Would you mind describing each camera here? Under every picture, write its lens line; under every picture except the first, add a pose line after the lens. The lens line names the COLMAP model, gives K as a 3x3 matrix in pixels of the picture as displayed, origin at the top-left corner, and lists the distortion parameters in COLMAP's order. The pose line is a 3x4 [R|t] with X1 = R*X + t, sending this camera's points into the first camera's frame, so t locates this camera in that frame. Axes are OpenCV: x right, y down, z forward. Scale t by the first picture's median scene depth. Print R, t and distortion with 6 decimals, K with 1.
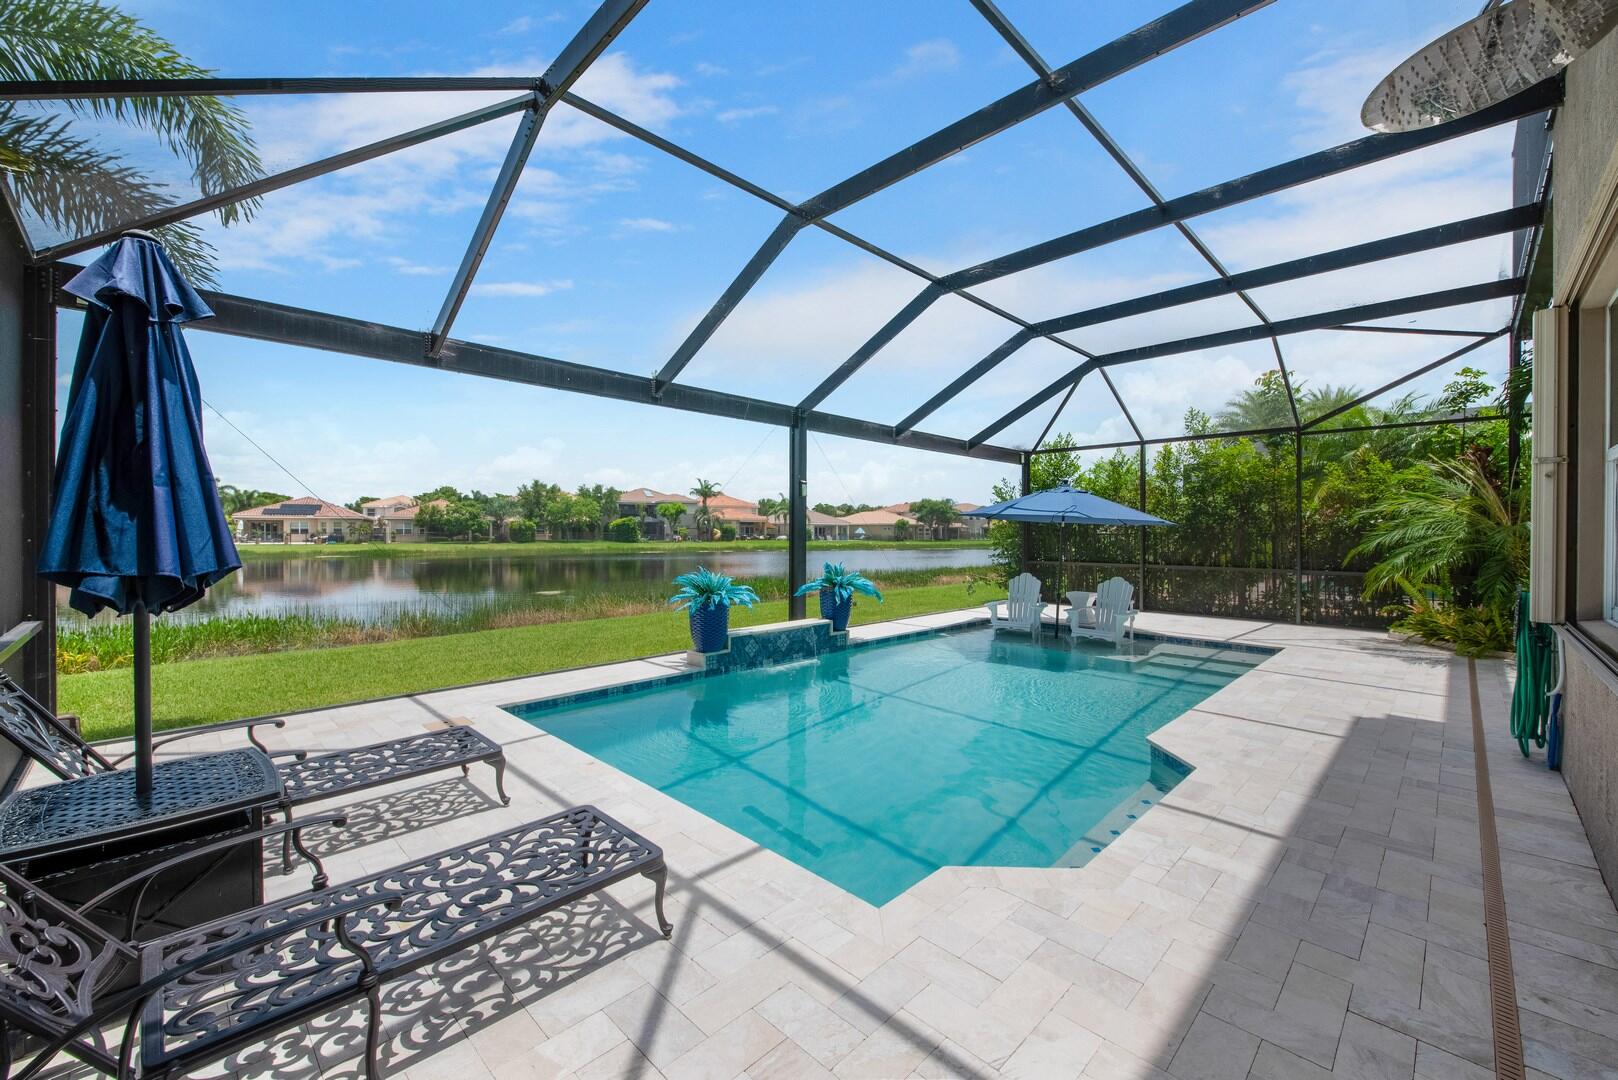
lens RADIAL K [[652.2, 0, 809.0], [0, 652.2, 540.0], [0, 0, 1]] dist [-0.000030, -0.000025]
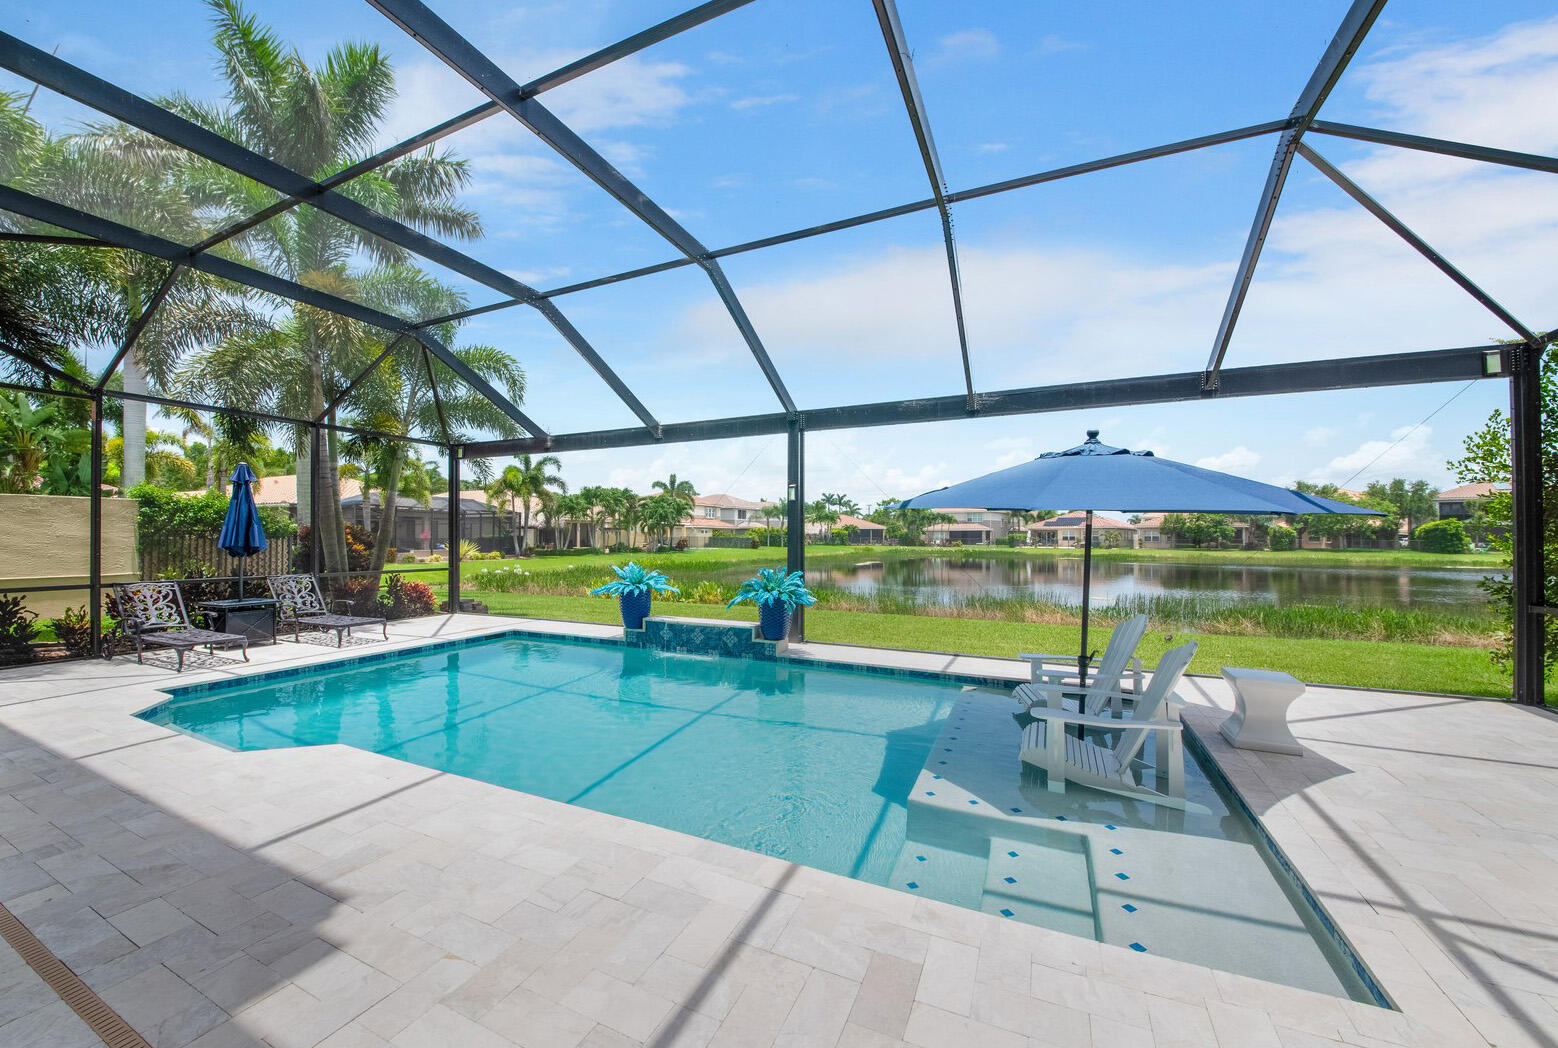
lens RADIAL K [[582.2, 0, 779.0], [0, 582.2, 524.0], [0, 0, 1]] dist [-0.011471, -0.000077]
pose [[0.338290, -0.023087, -0.940759, 0.198255], [-0.013559, 0.999476, -0.029404, -0.001315], [0.940944, 0.022703, 0.337799, 0.166355]]
